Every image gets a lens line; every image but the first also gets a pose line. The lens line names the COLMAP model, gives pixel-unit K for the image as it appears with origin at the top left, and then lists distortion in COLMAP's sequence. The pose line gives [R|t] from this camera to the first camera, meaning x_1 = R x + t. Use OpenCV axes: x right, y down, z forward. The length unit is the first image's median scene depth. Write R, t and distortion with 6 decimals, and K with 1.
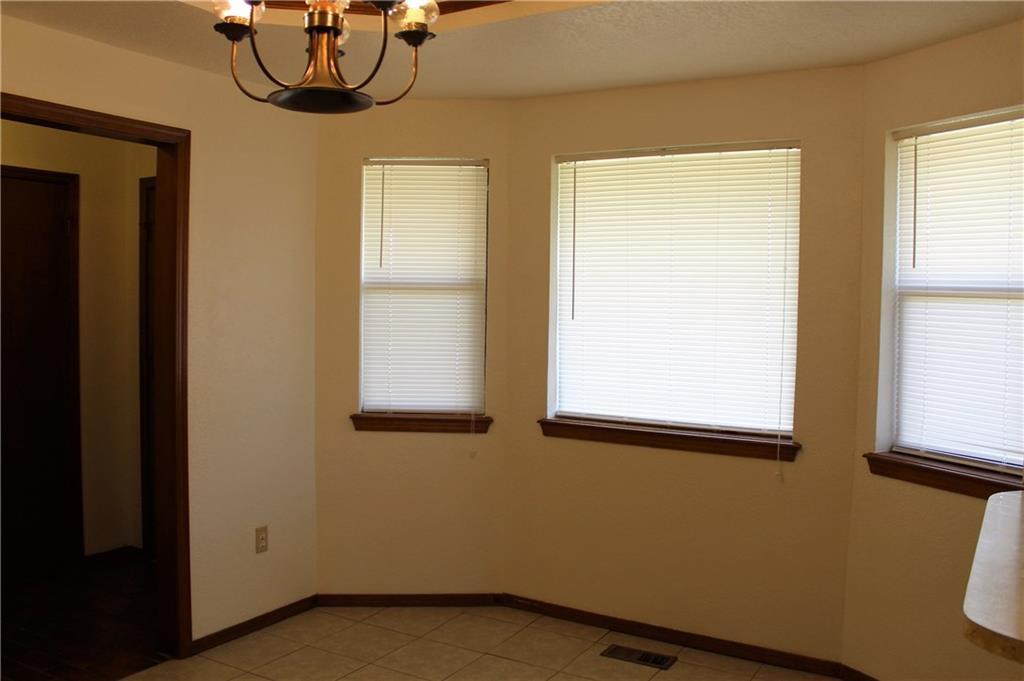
lens RADIAL K [[868.0, 0, 512.0], [0, 868.0, 340.5], [0, 0, 1]] dist [-0.151464, 0.133404]
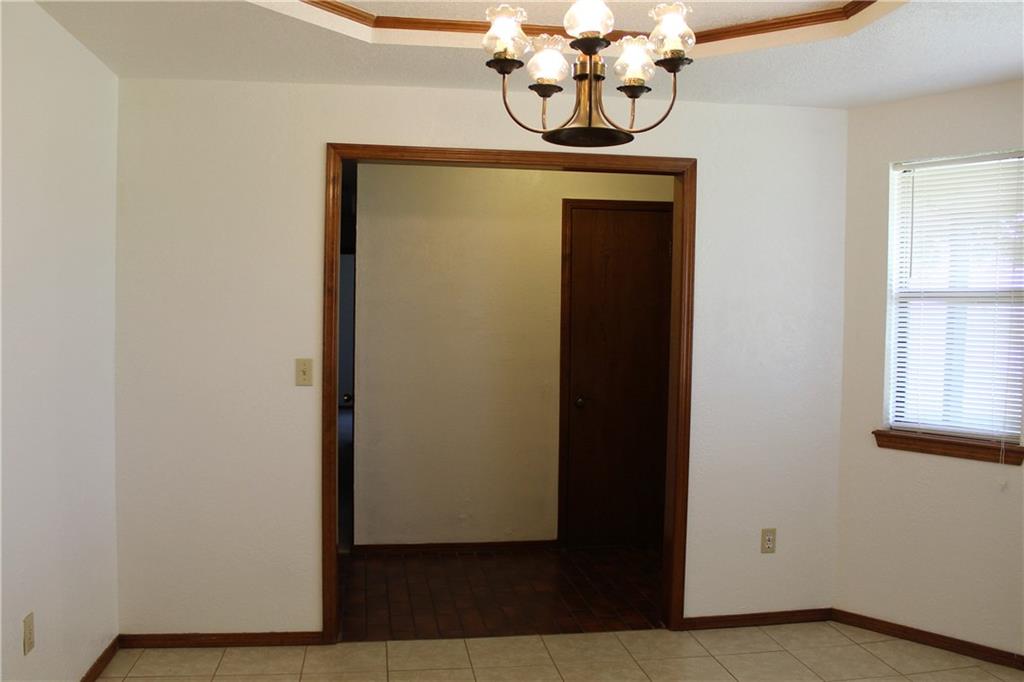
lens RADIAL K [[868.0, 0, 512.0], [0, 868.0, 341.0], [0, 0, 1]] dist [-0.151464, 0.133404]
pose [[0.661224, 0.023131, -0.749832, 0.285318], [-0.034279, 0.999412, 0.000602, -0.000528], [0.749405, 0.025305, 0.661628, 0.072269]]
